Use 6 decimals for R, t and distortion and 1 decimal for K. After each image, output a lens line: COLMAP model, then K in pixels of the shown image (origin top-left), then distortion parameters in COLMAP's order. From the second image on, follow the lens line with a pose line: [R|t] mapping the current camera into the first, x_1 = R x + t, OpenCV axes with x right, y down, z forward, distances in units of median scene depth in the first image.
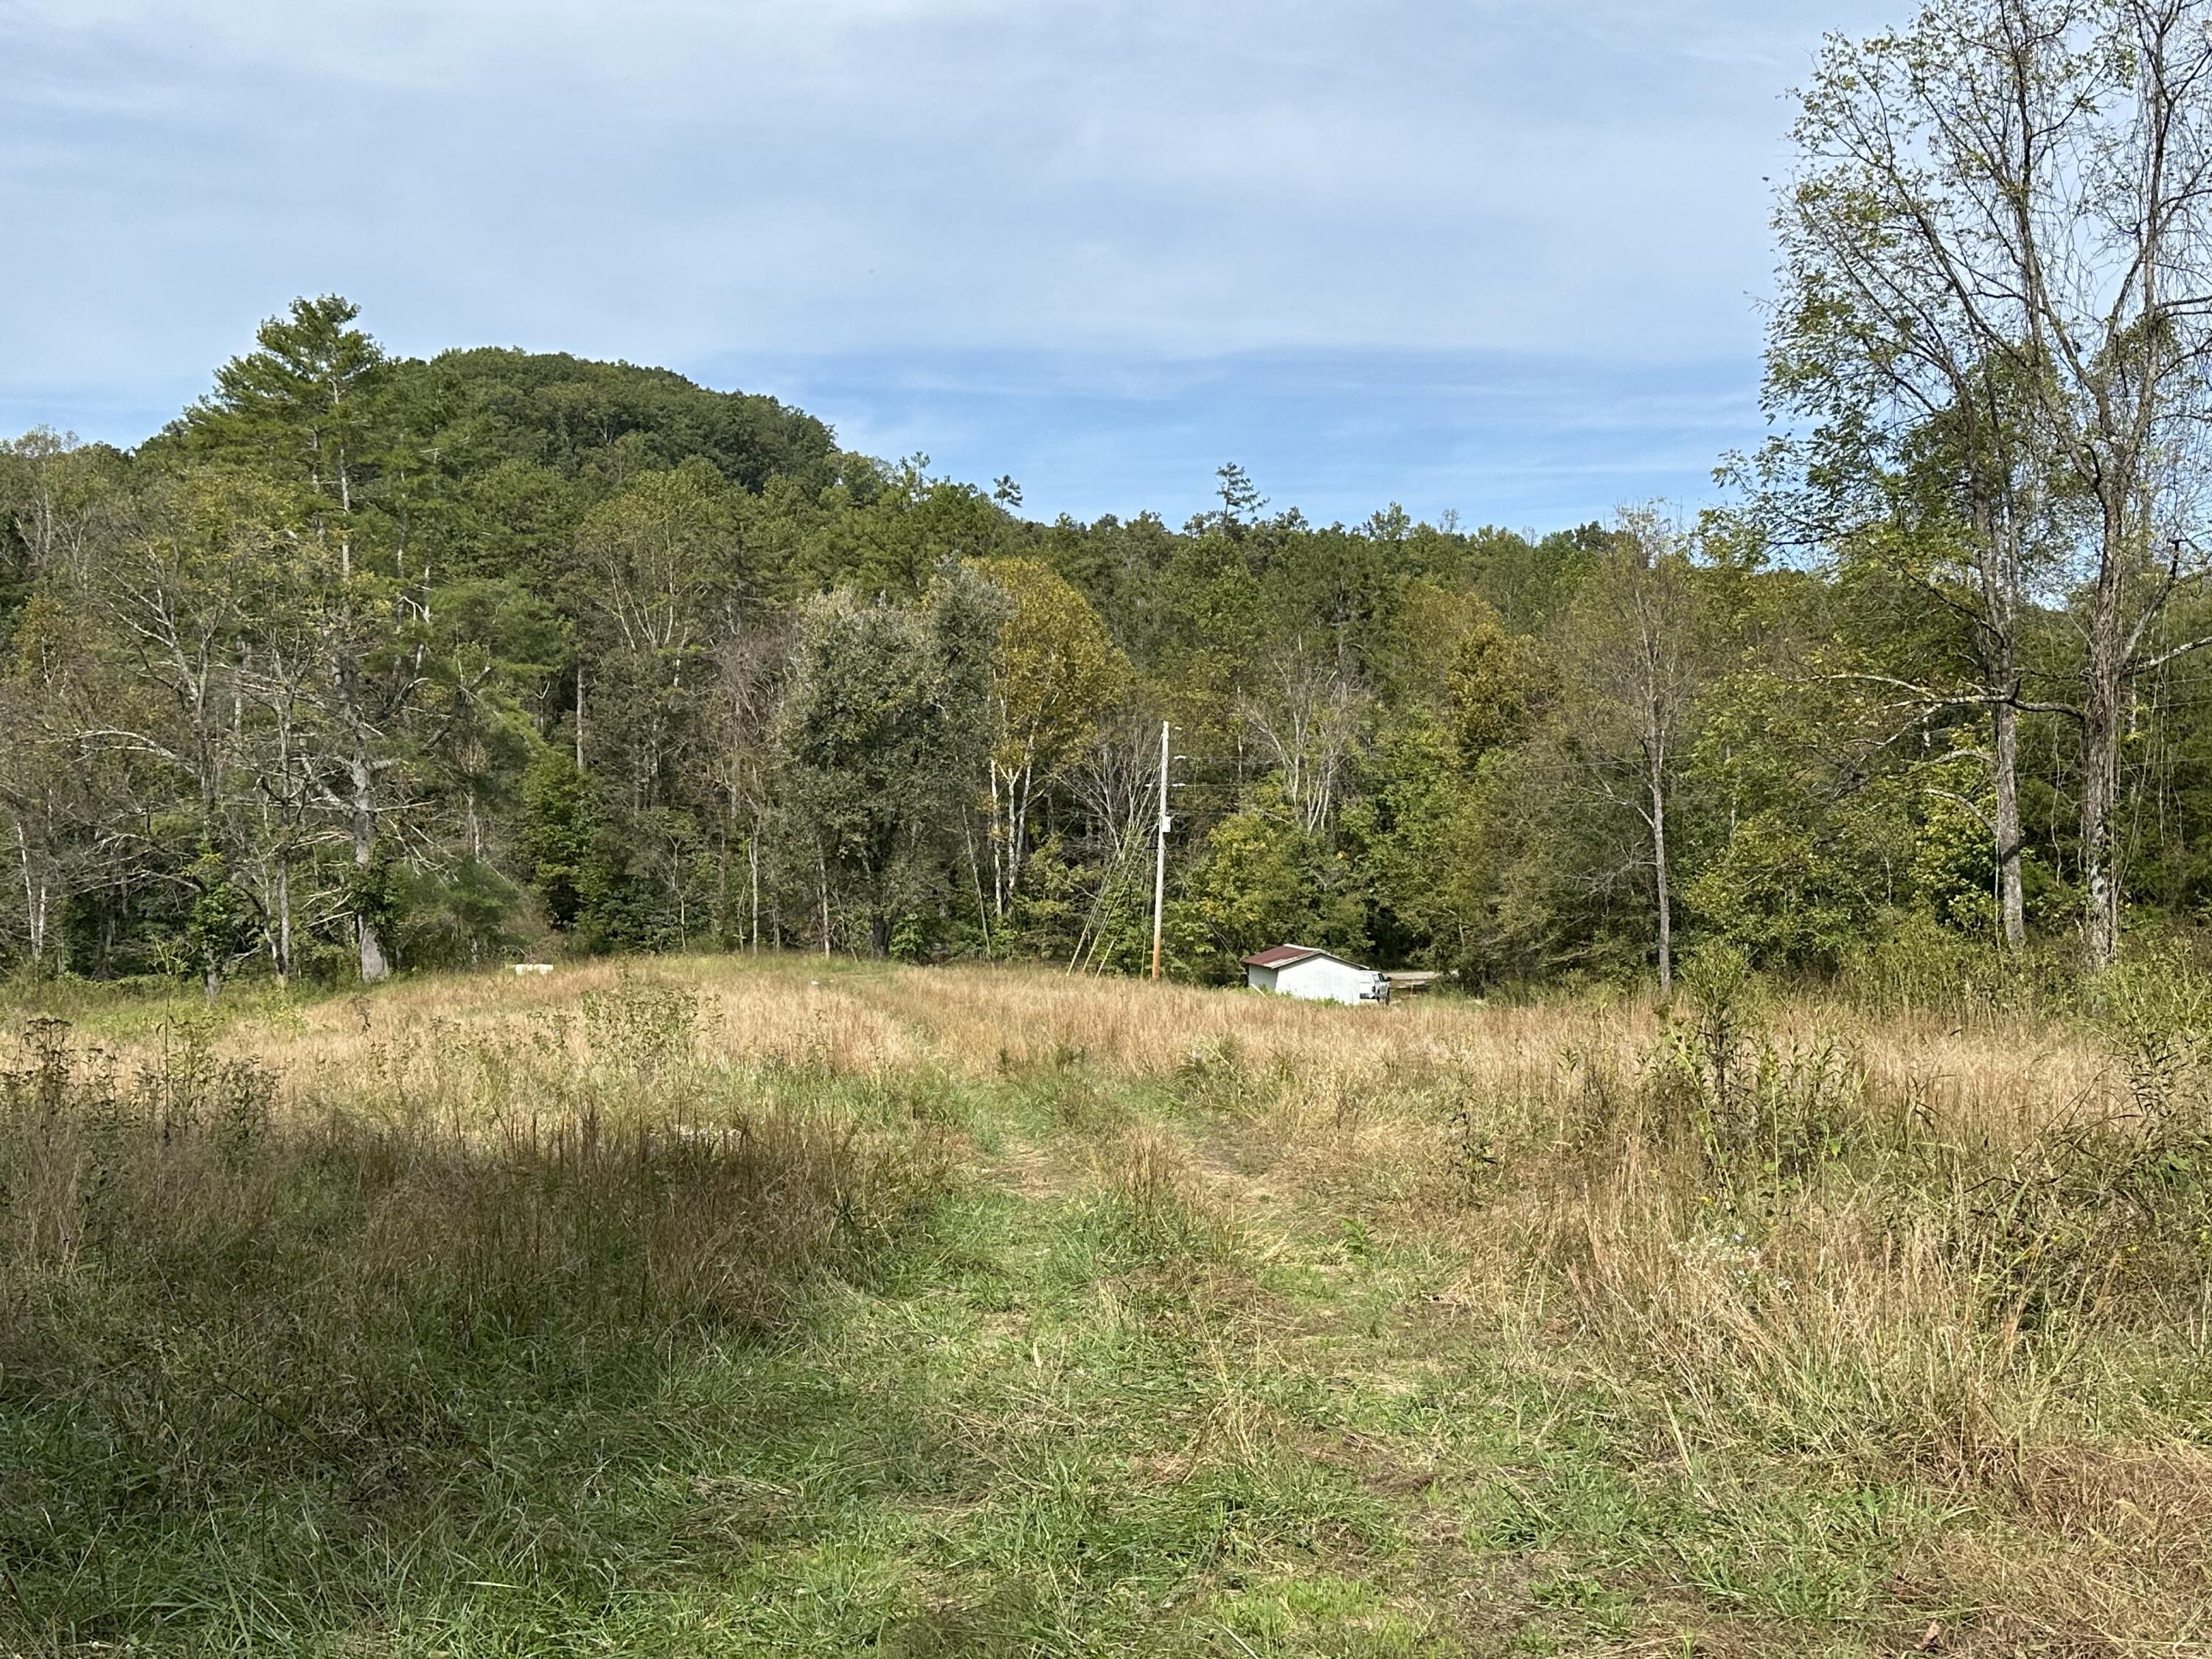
lens RADIAL K [[2536.6, 0, 1118.4], [0, 2536.6, 777.4], [0, 0, 1]] dist [0.199194, 0.000000]
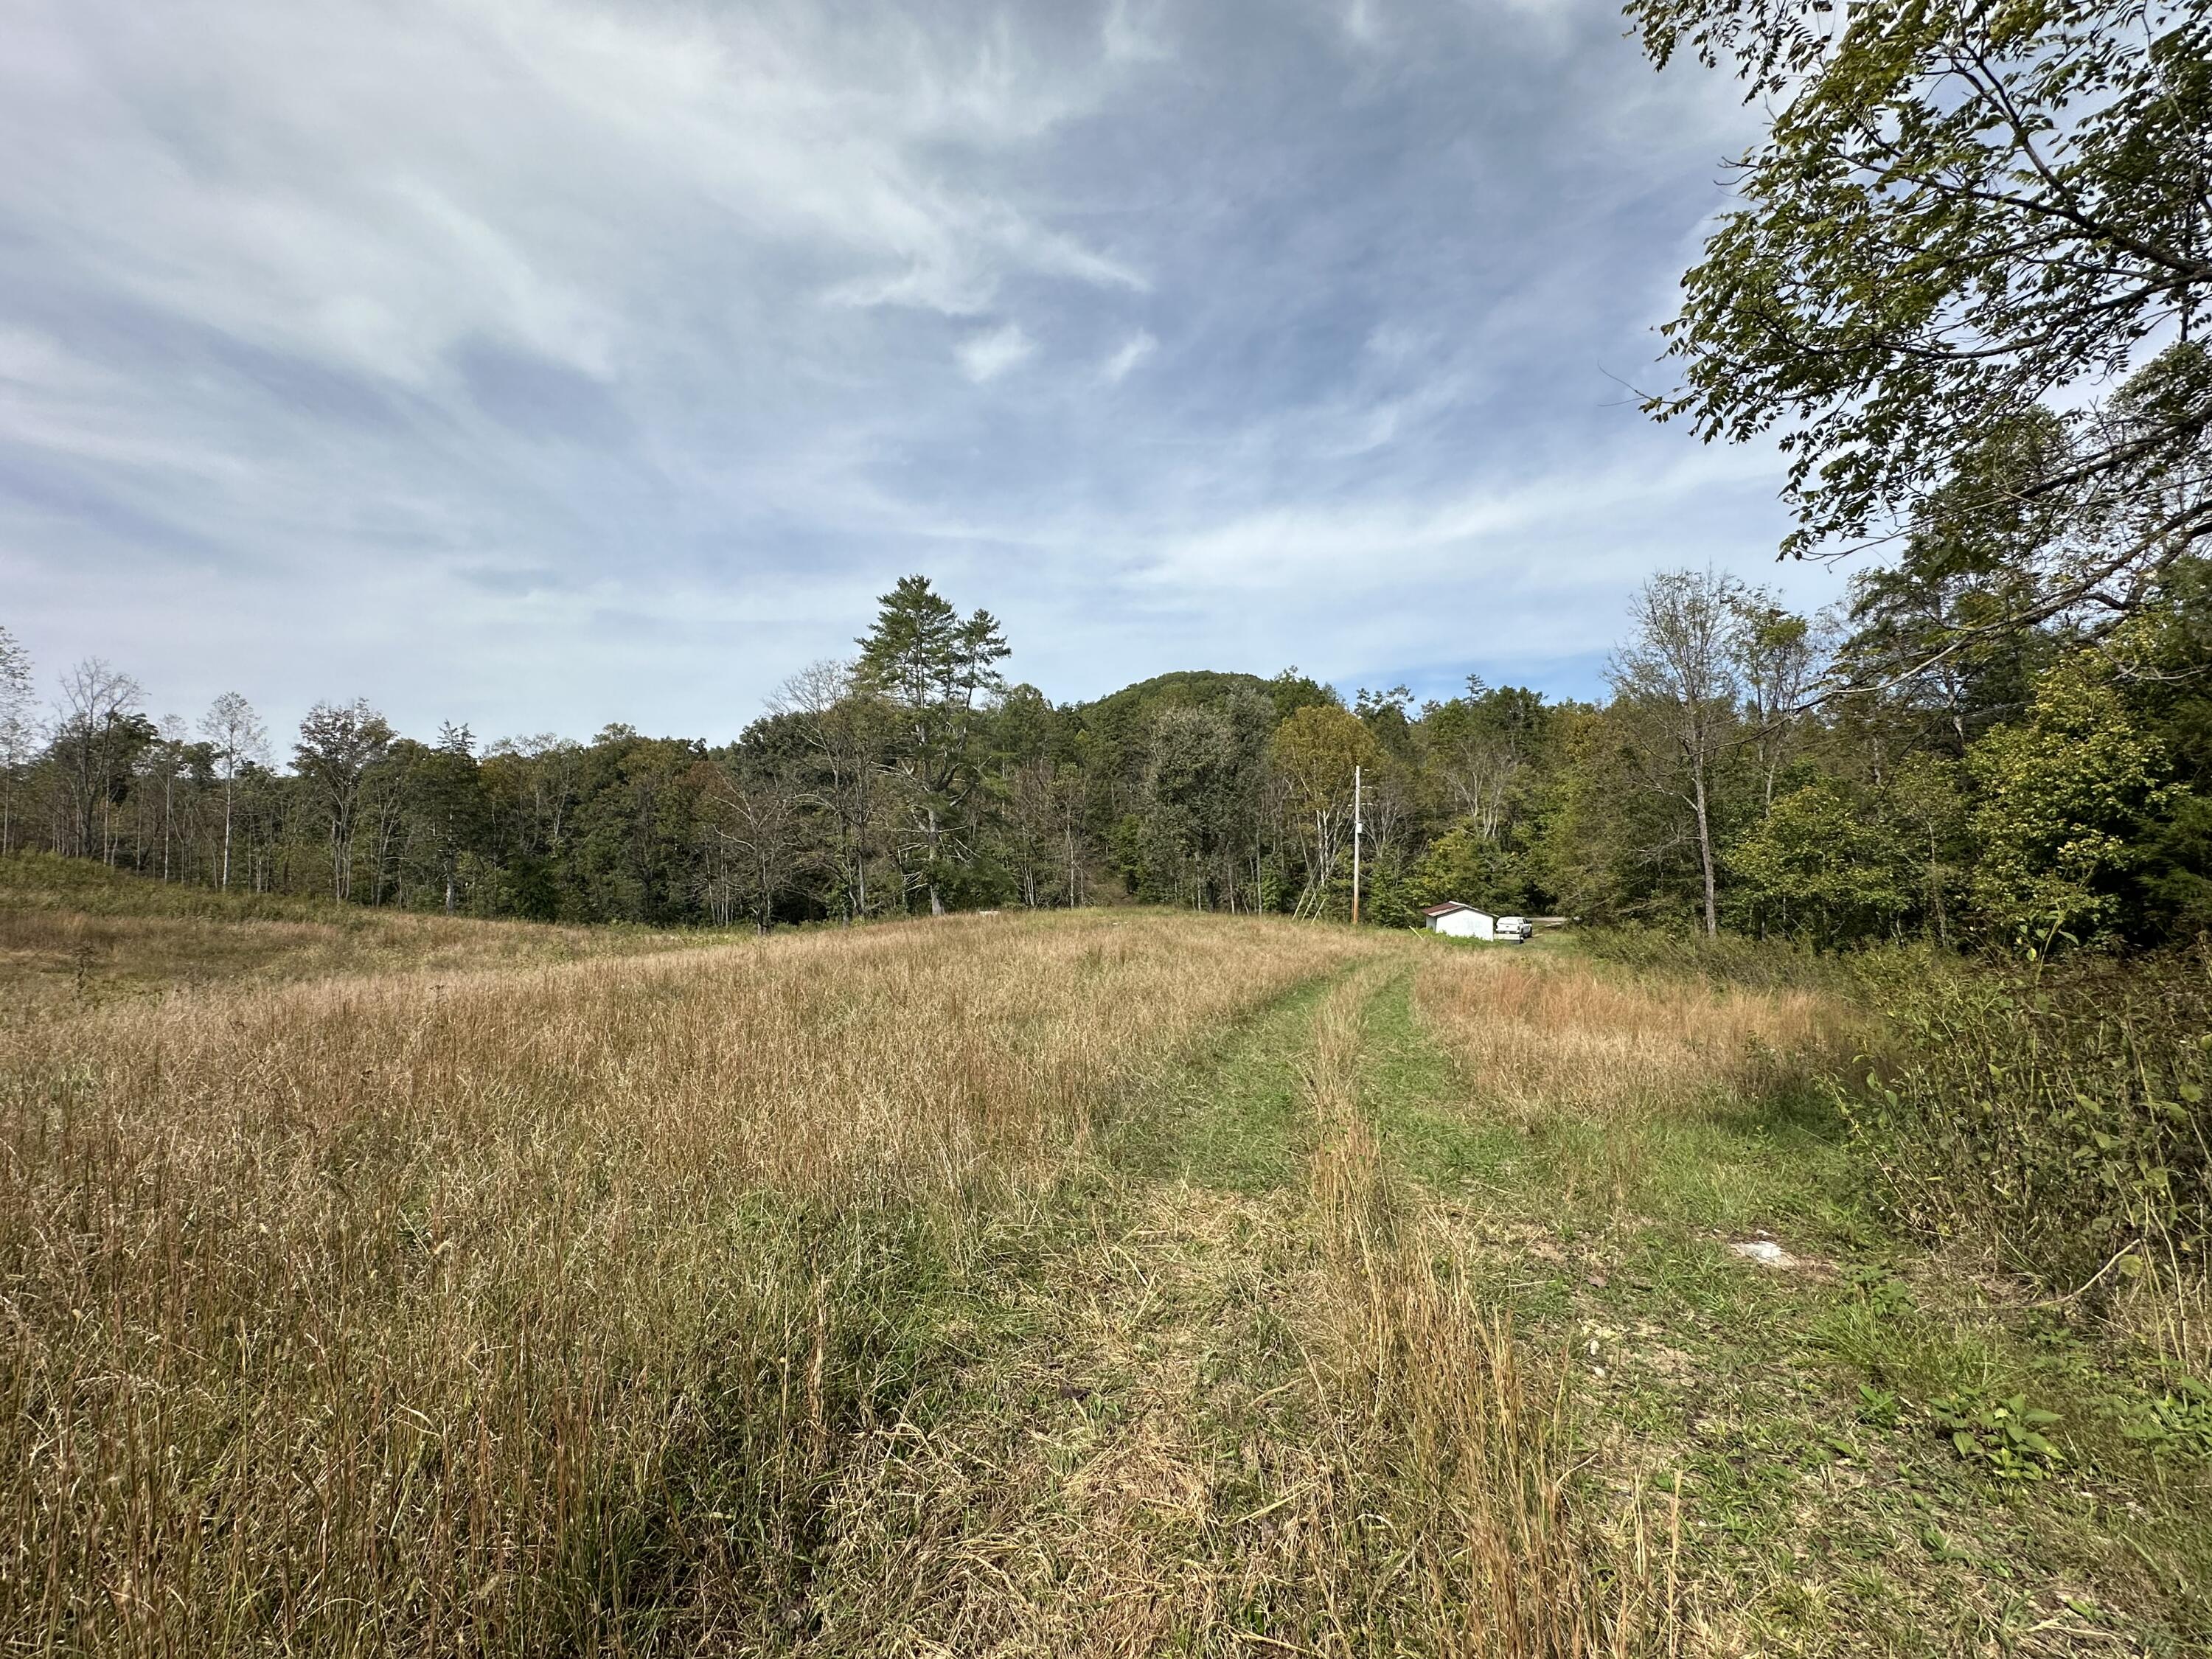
lens RADIAL K [[909.0, 0, 1119.4], [0, 909.0, 826.7], [0, 0, 1]] dist [0.023409, 0.000396]
pose [[0.930006, -0.030826, -0.366249, 0.079532], [0.024244, 0.999452, -0.022557, 0.023608], [0.366743, 0.012098, 0.930243, 0.342881]]
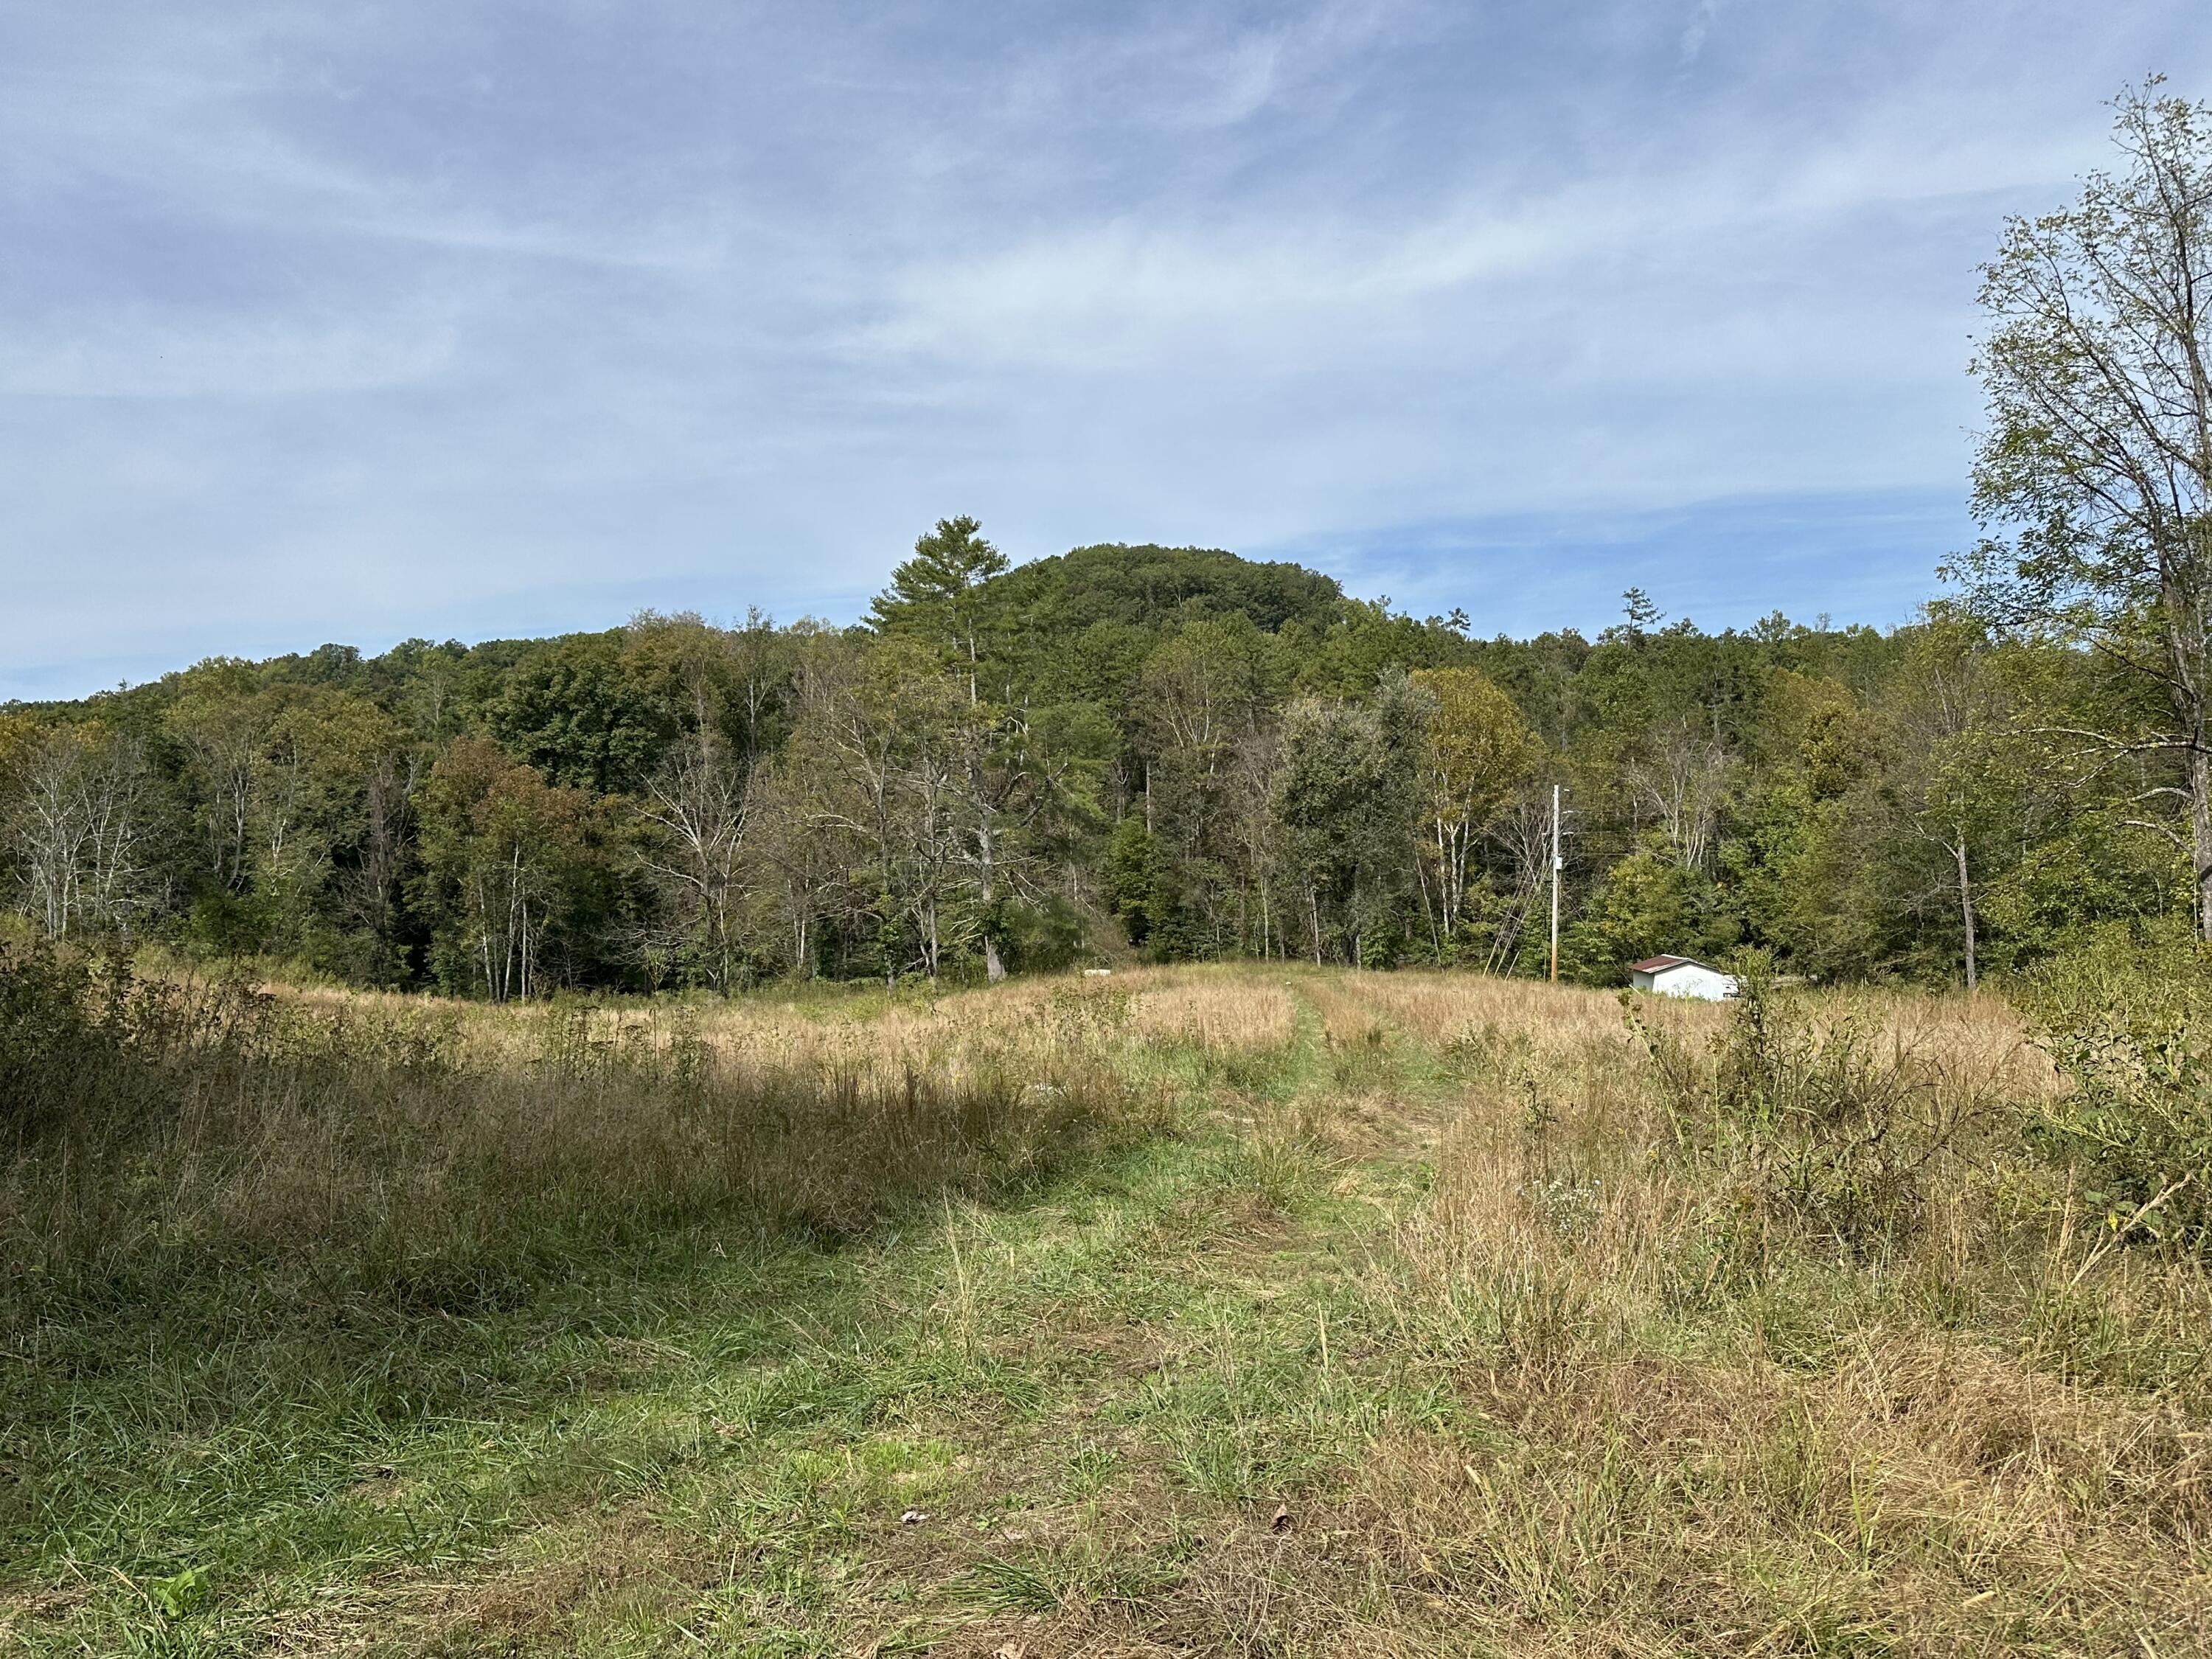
lens RADIAL K [[1834.6, 0, 1084.0], [0, 1834.6, 793.1], [0, 0, 1]] dist [0.103244, -0.046731]
pose [[0.965219, -0.030516, -0.259657, 0.027198], [0.024497, 0.999352, -0.026386, 0.001141], [0.260294, 0.019107, 0.965340, 0.007376]]
